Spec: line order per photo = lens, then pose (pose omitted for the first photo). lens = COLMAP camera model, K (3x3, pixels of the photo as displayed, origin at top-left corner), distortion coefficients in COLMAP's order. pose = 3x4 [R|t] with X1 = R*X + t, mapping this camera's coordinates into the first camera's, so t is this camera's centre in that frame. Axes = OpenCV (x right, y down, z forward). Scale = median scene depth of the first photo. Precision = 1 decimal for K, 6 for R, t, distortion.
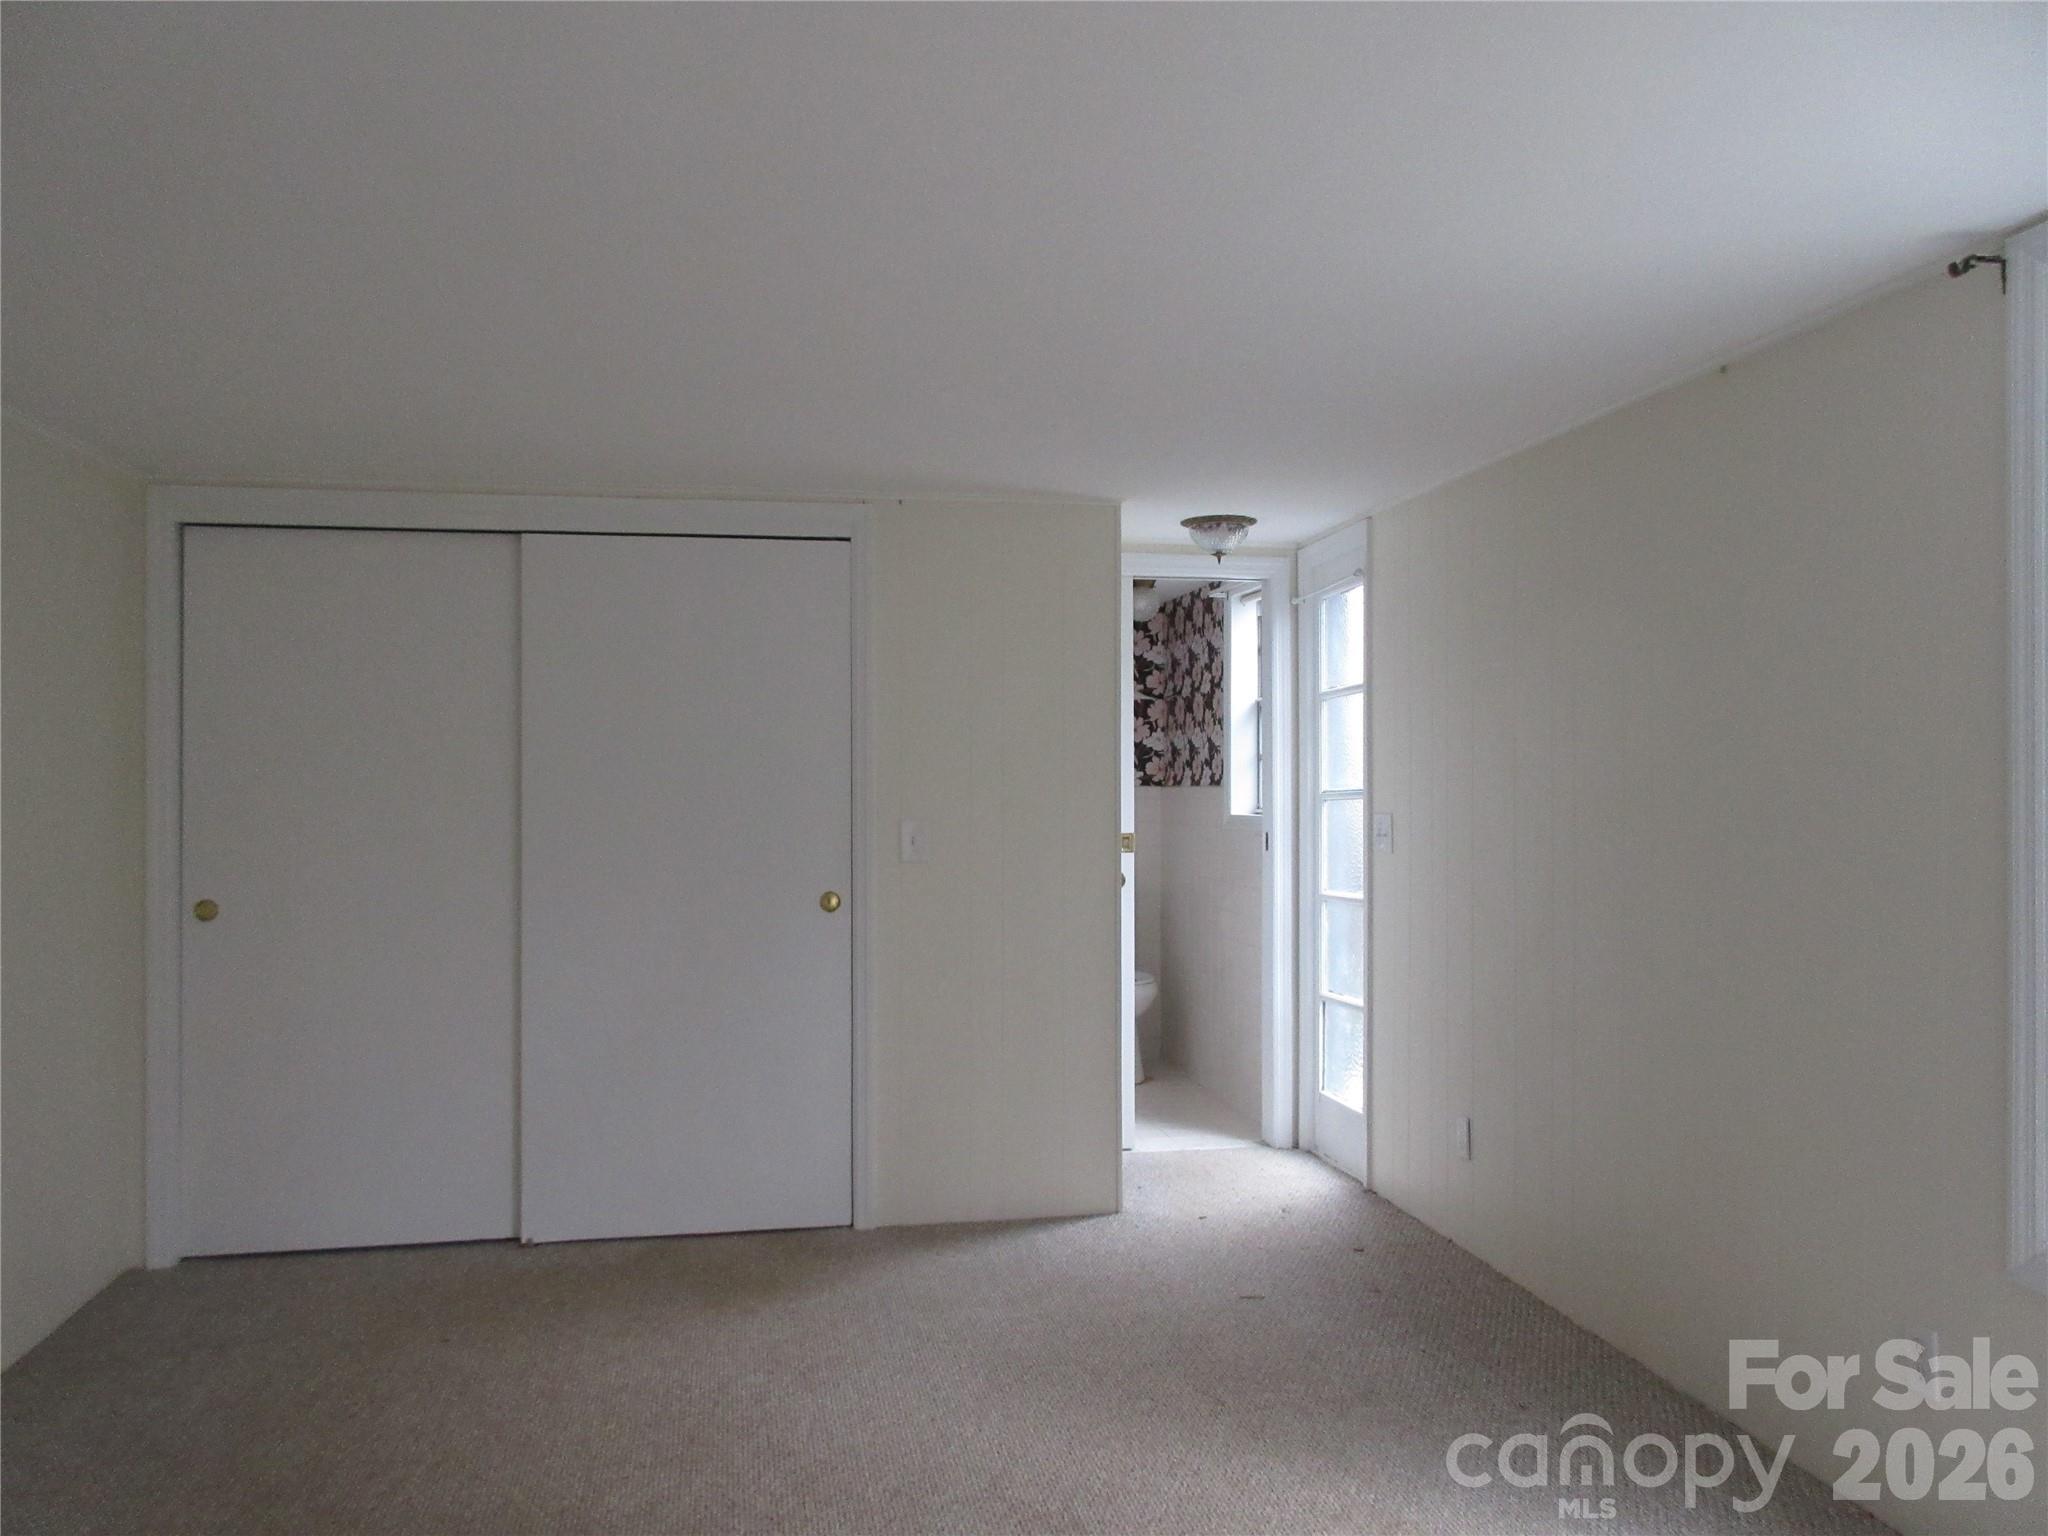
lens RADIAL K [[1520.0, 0, 1021.5], [0, 1520.0, 761.5], [0, 0, 1]] dist [0.003992, -0.003968]
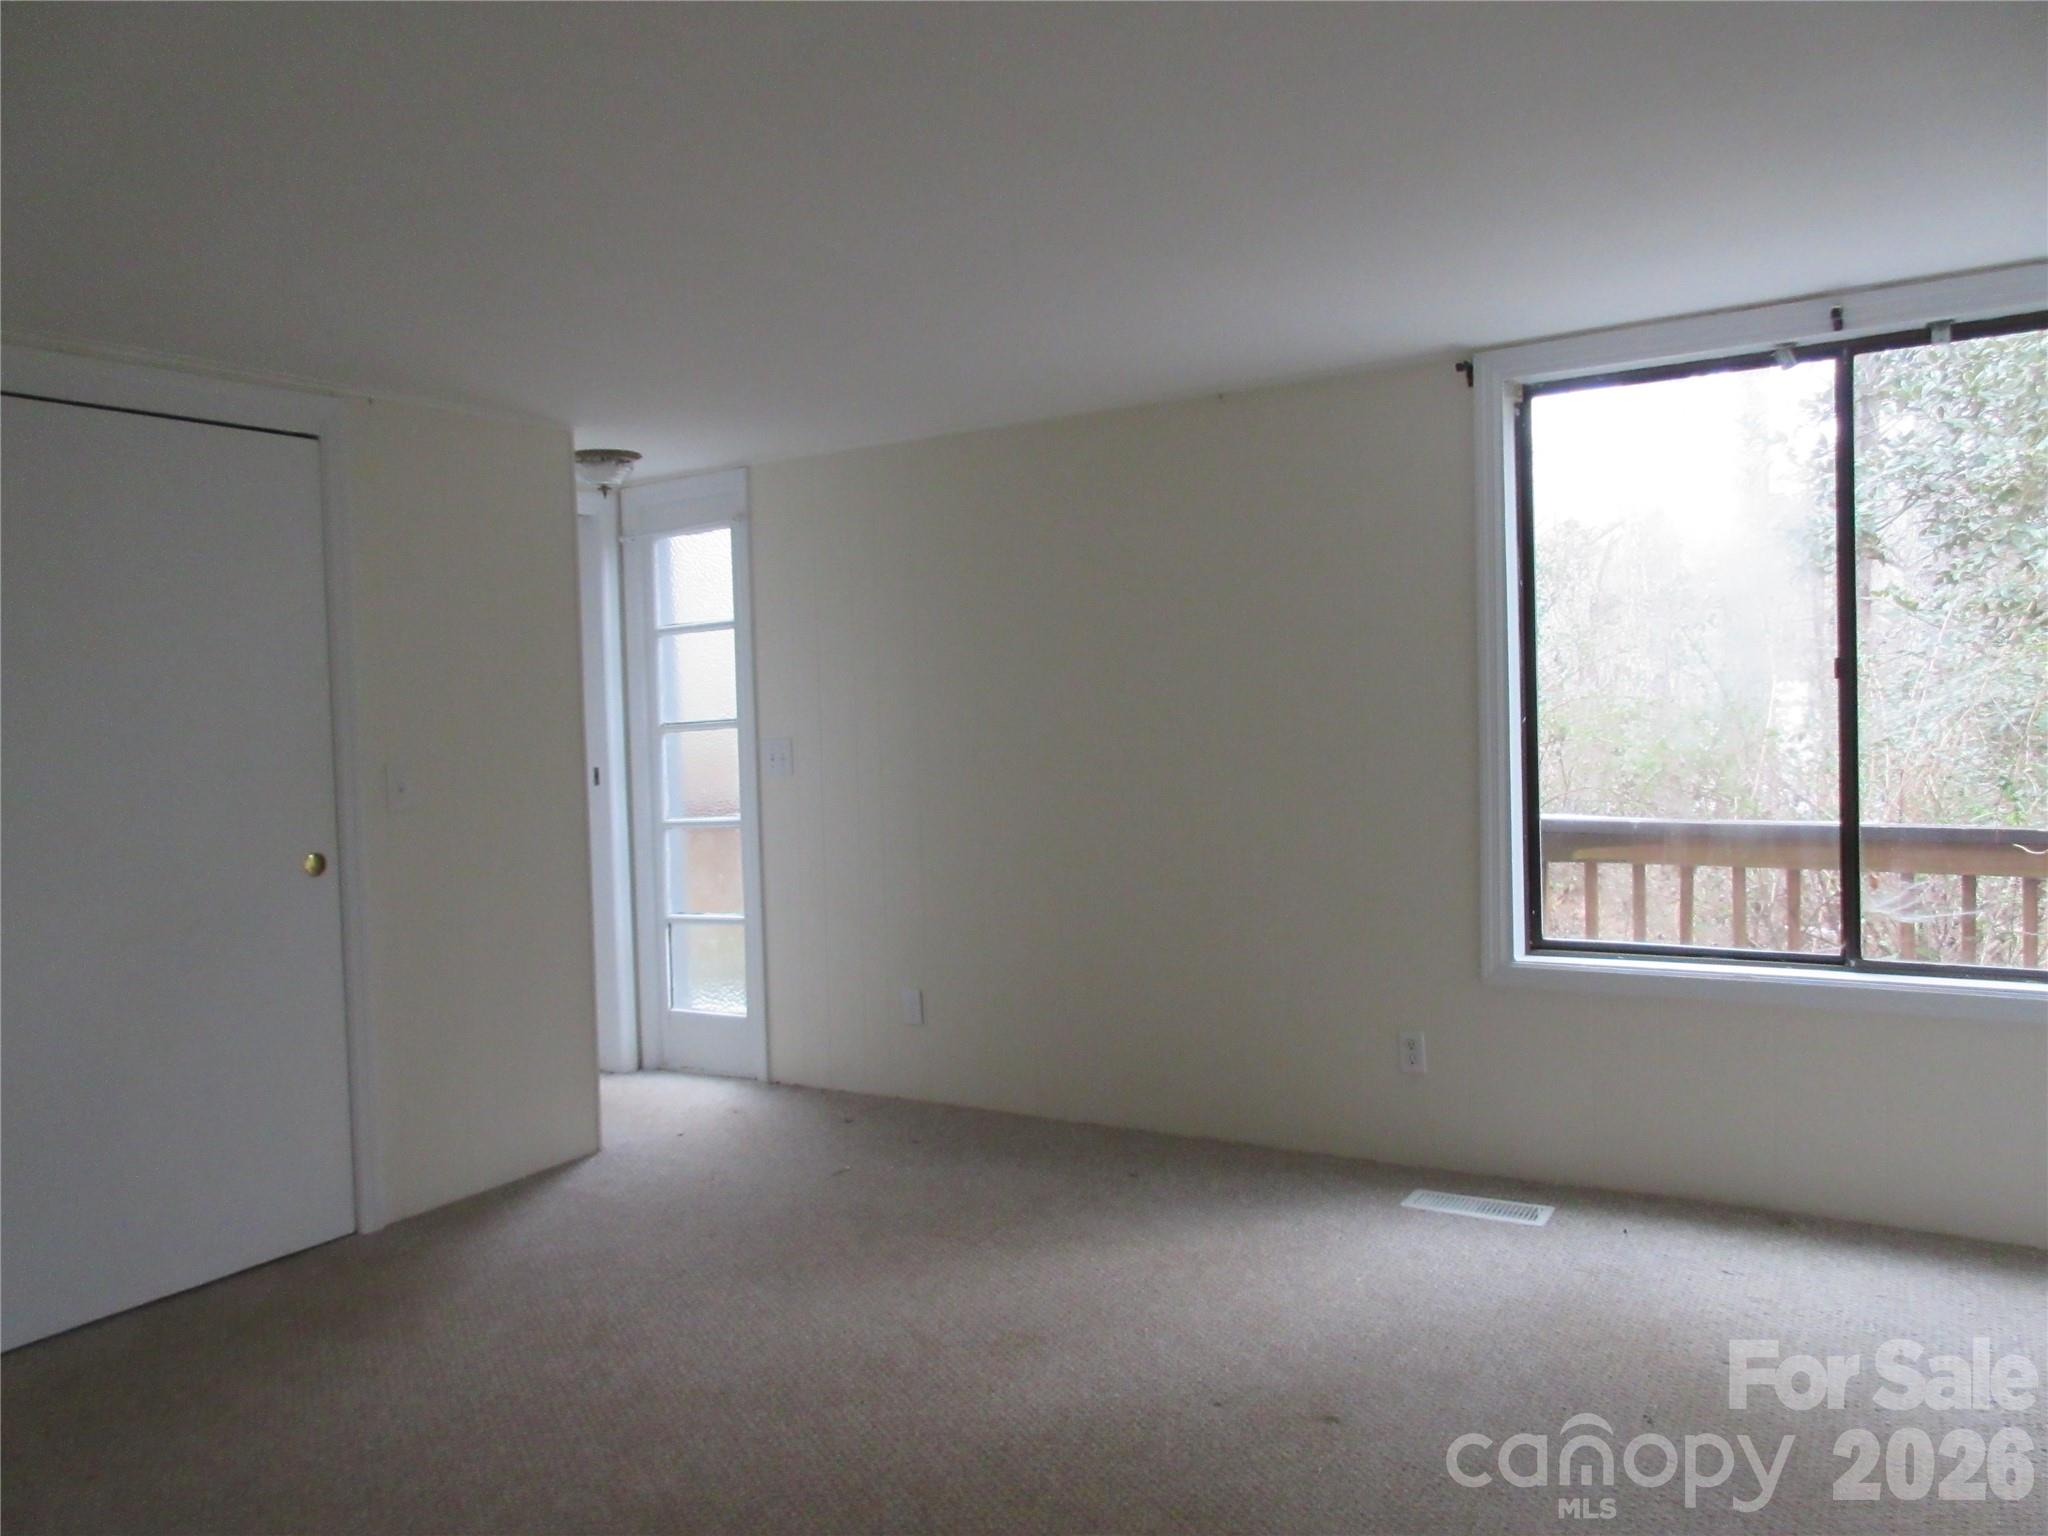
lens RADIAL K [[1520.0, 0, 1020.4], [0, 1520.0, 774.7], [0, 0, 1]] dist [0.003992, -0.003968]
pose [[0.675565, -0.054887, 0.735255, -0.432819], [0.022960, 0.998308, 0.053428, 0.004726], [-0.736943, -0.019213, 0.675682, 0.120195]]
